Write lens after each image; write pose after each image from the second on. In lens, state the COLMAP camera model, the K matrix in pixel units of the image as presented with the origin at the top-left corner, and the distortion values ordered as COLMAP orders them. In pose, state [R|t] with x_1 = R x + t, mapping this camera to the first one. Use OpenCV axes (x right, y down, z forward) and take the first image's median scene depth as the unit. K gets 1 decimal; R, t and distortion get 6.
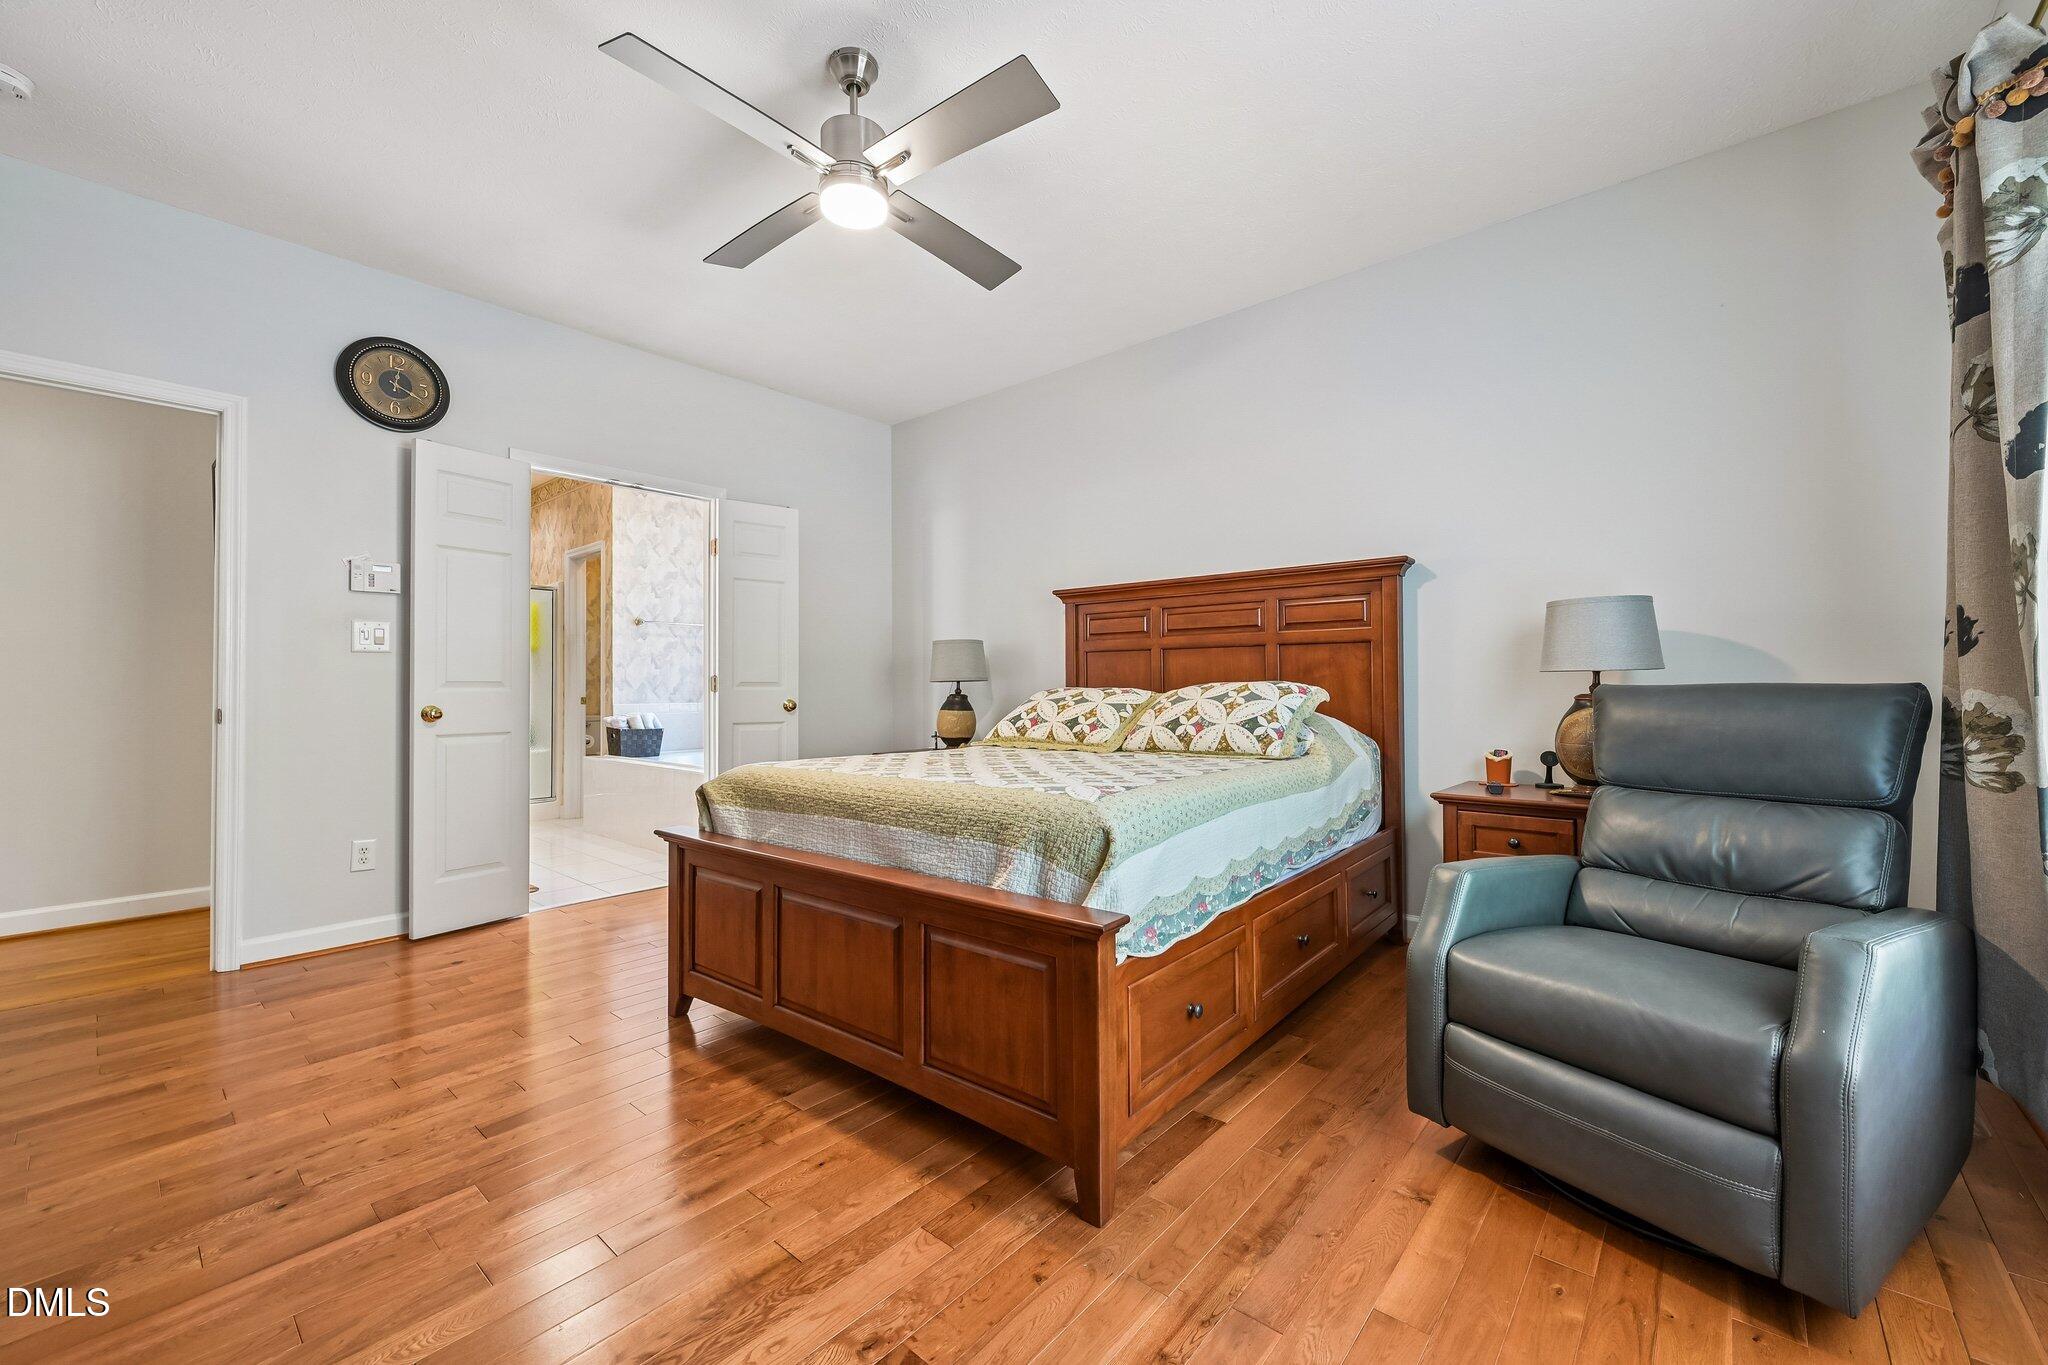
lens RADIAL K [[799.0, 0, 1020.4], [0, 799.0, 685.3], [0, 0, 1]] dist [0.000748, -0.000575]
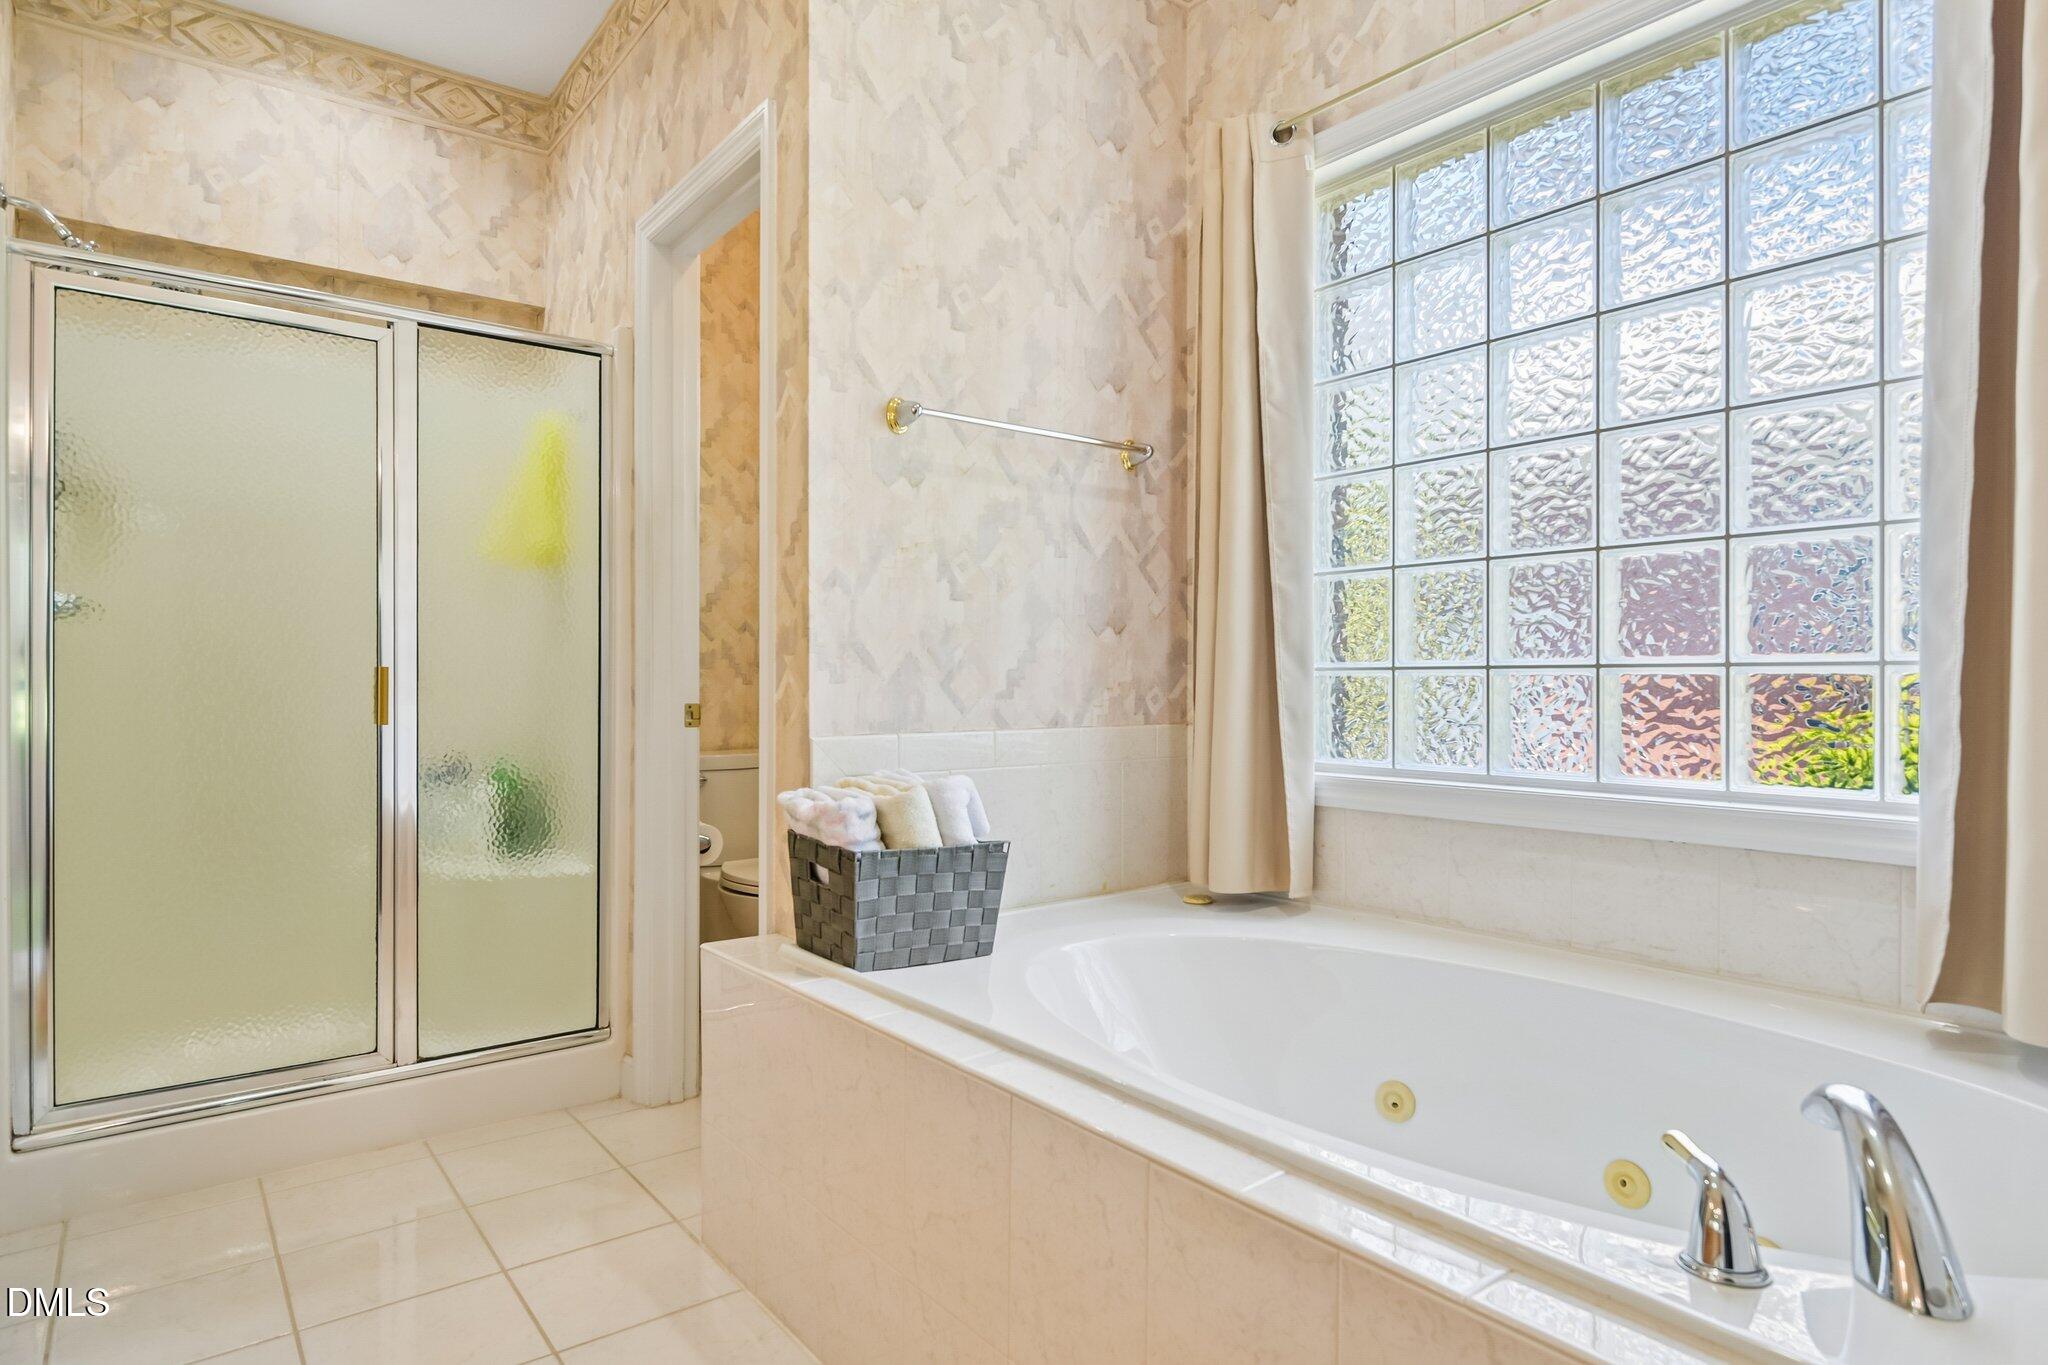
lens RADIAL K [[1140.2, 0, 1025.8], [0, 1140.2, 680.6], [0, 0, 1]] dist [0.001632, 0.000072]
pose [[0.980345, 0.000958, -0.197289, -0.368113], [-0.000936, 1.000000, 0.000205, 0.005760], [0.197289, -0.000017, 0.980345, 0.654700]]
